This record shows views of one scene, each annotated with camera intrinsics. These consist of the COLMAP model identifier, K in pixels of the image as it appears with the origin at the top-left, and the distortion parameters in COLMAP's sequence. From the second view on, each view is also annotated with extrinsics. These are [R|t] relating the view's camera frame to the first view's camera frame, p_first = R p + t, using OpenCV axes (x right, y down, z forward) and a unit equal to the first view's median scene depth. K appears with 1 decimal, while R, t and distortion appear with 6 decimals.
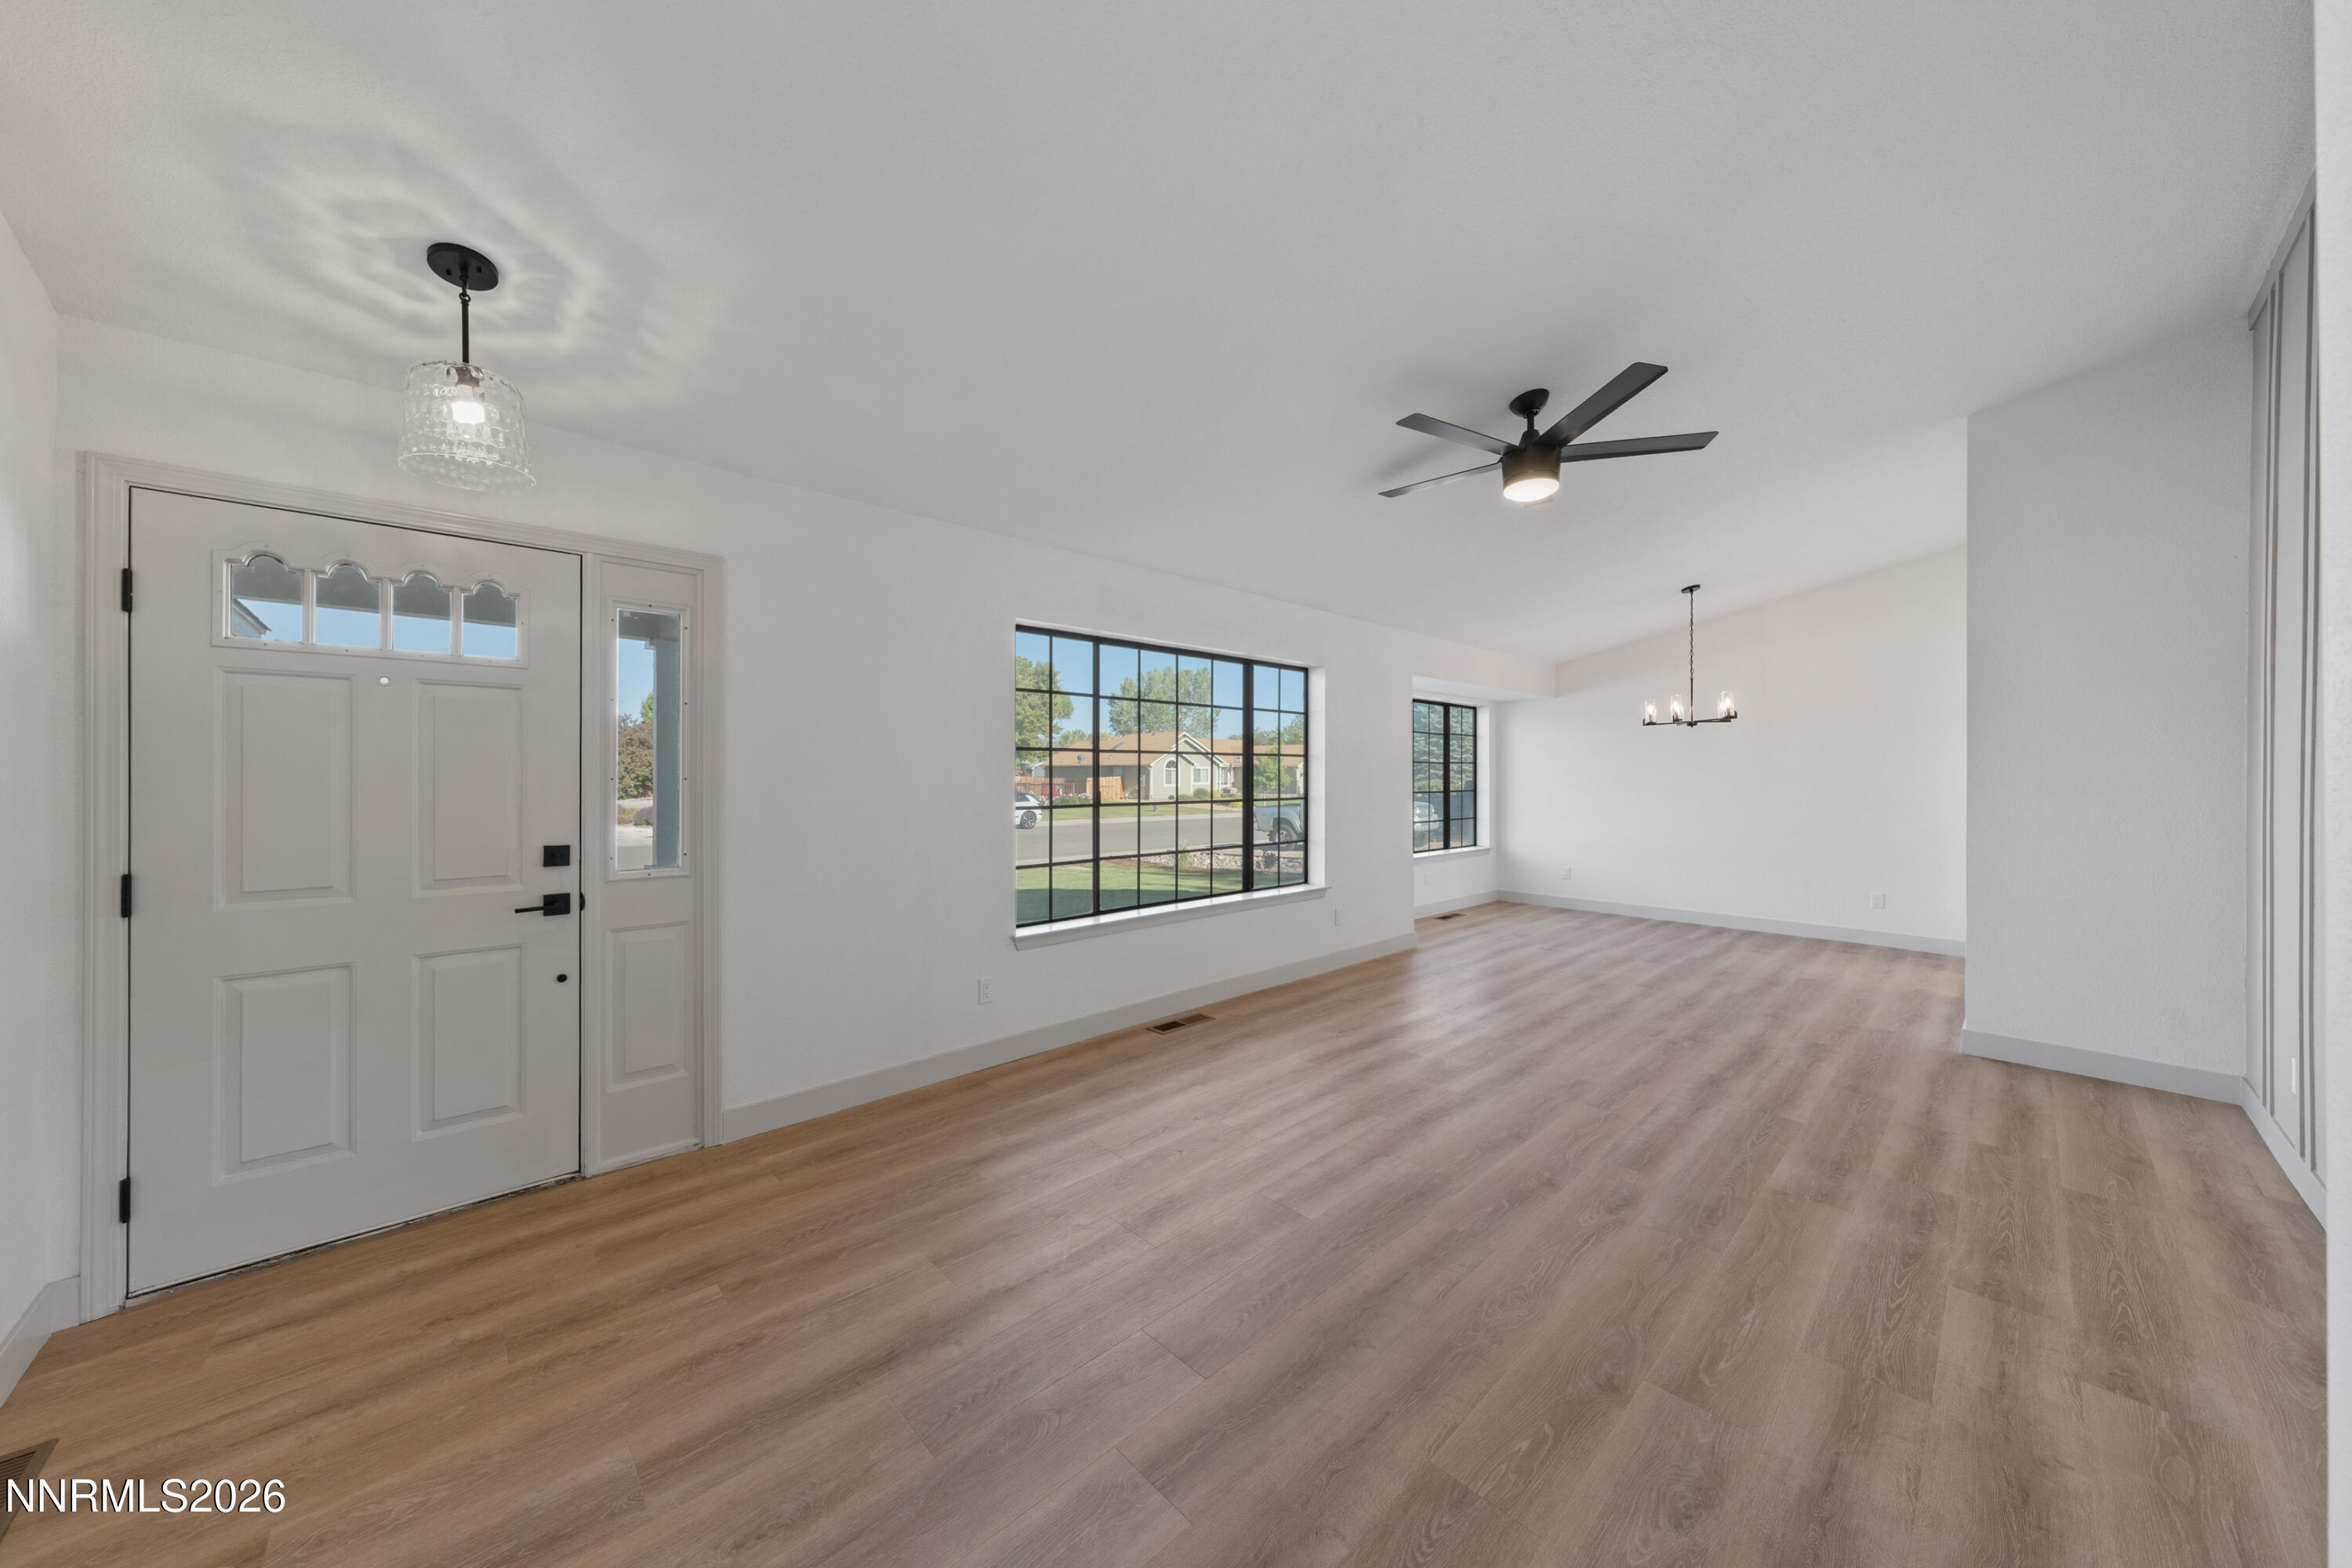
lens RADIAL K [[803.1, 0, 1176.7], [0, 803.1, 777.1], [0, 0, 1]] dist [-0.000496, 0.000004]
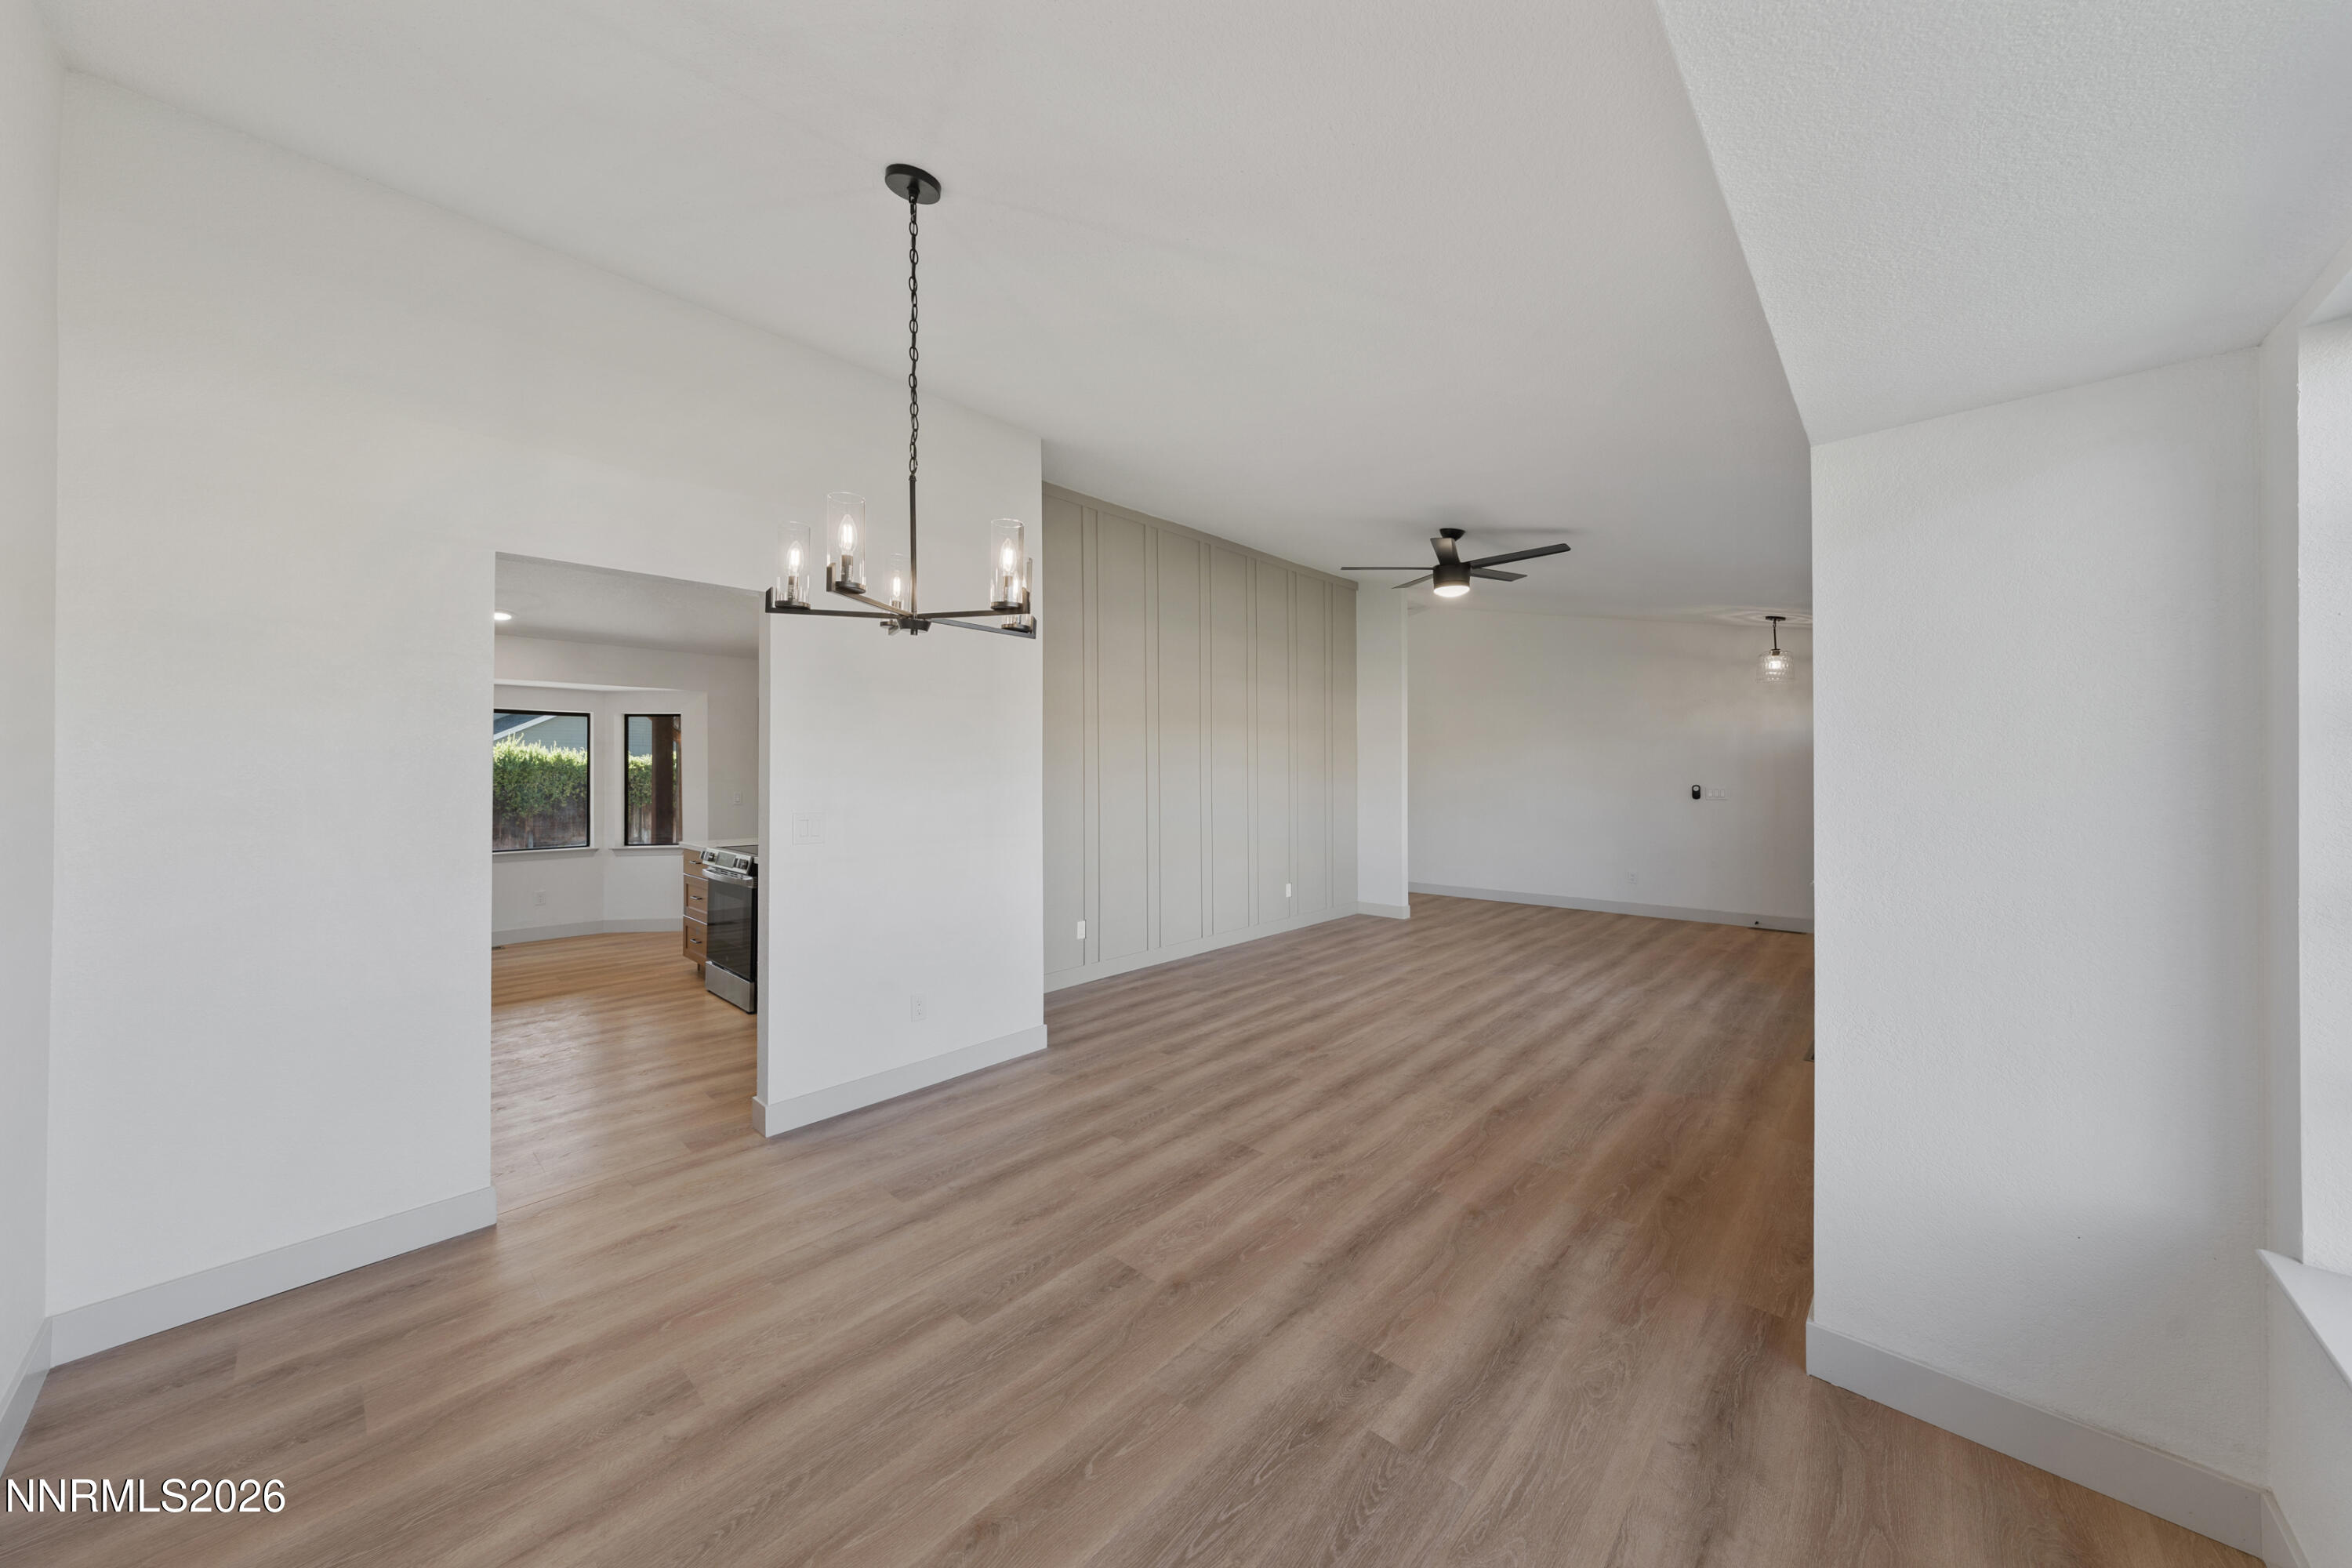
lens RADIAL K [[803.1, 0, 1175.3], [0, 803.1, 774.9], [0, 0, 1]] dist [-0.000496, 0.000004]
pose [[-0.998044, 0.001498, -0.062498, 0.948679], [0.001095, 0.999978, 0.006491, -0.016365], [0.062507, 0.006410, -0.998024, 2.214358]]
